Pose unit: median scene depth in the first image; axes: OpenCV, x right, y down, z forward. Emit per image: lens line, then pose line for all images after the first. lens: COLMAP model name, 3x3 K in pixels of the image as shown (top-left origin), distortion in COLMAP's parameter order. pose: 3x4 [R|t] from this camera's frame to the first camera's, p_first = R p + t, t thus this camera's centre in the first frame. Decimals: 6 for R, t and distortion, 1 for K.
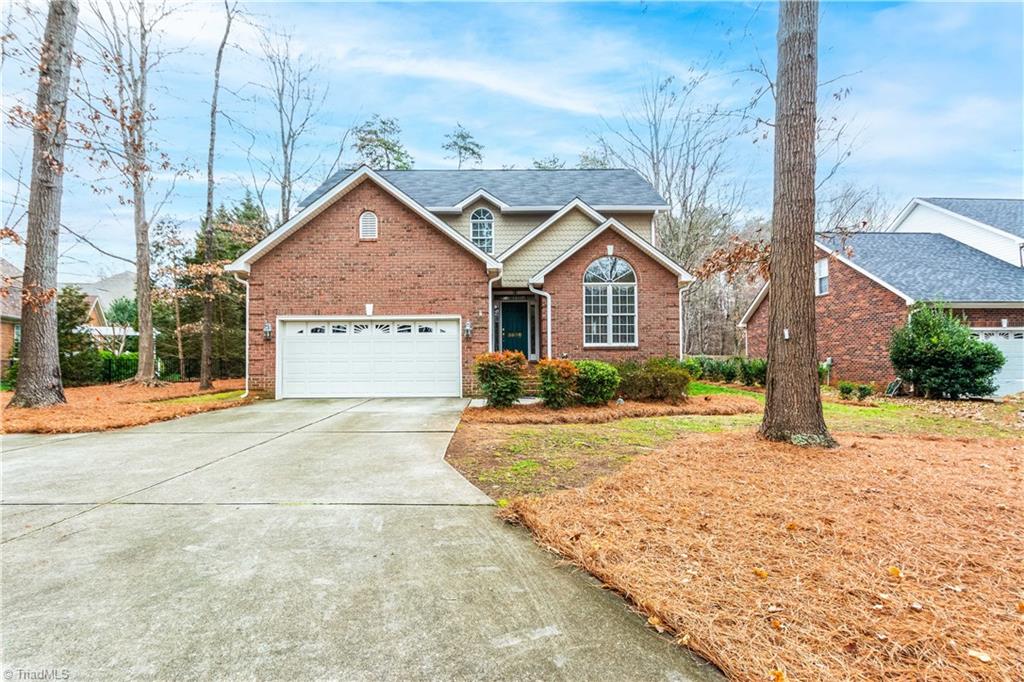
lens RADIAL K [[504.2, 0, 512.0], [0, 504.2, 341.0], [0, 0, 1]] dist [0.002679, 0.000447]
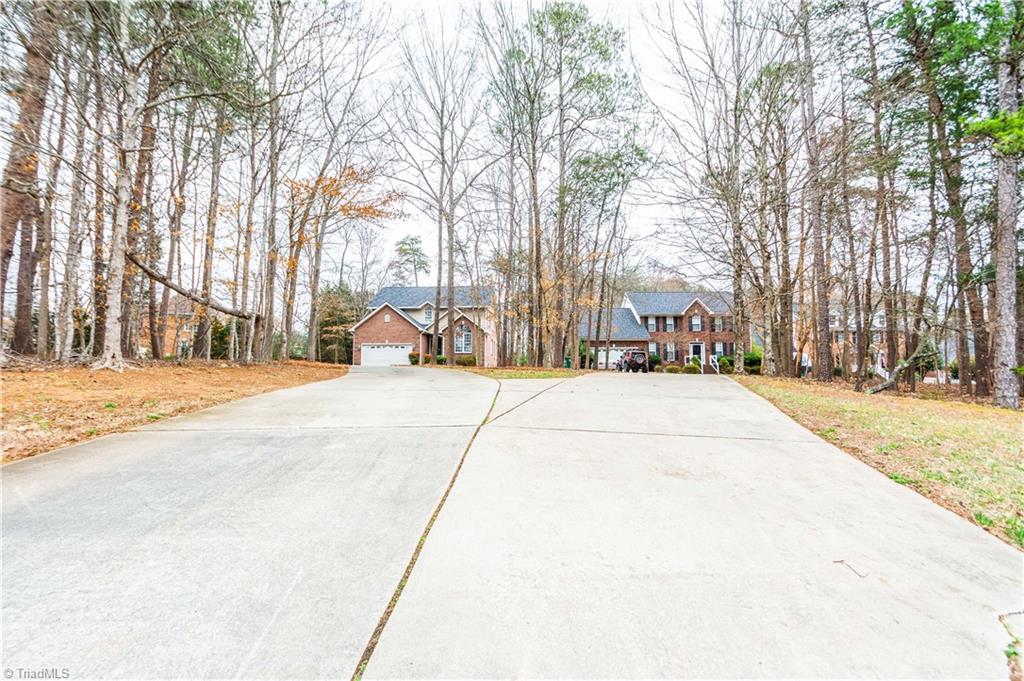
lens RADIAL K [[436.9, 0, 512.0], [0, 436.9, 340.5], [0, 0, 1]] dist [-0.000070, -0.000022]
pose [[0.996827, -0.006195, -0.079355, 0.772492], [0.002677, 0.999012, -0.044364, 0.063914], [0.079552, 0.044011, 0.995859, -1.836770]]
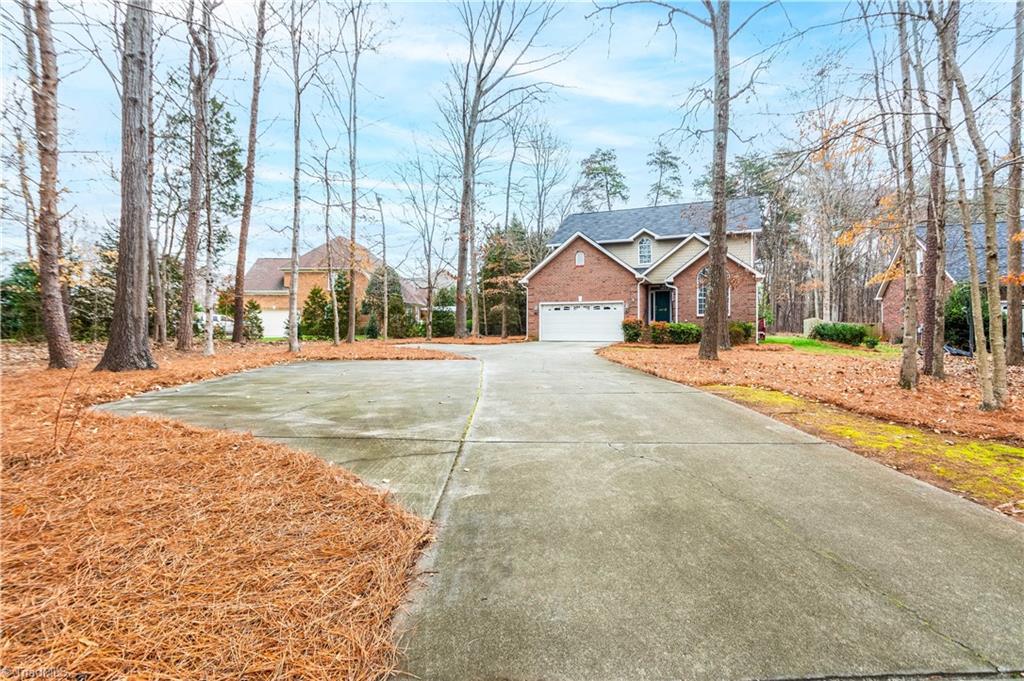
lens RADIAL K [[453.0, 0, 512.0], [0, 453.0, 340.5], [0, 0, 1]] dist [-0.000973, -0.000135]
pose [[0.889938, 0.019534, -0.455662, 0.299747], [0.008047, 0.998254, 0.058511, -0.001810], [0.456010, -0.055738, 0.888228, -0.745816]]
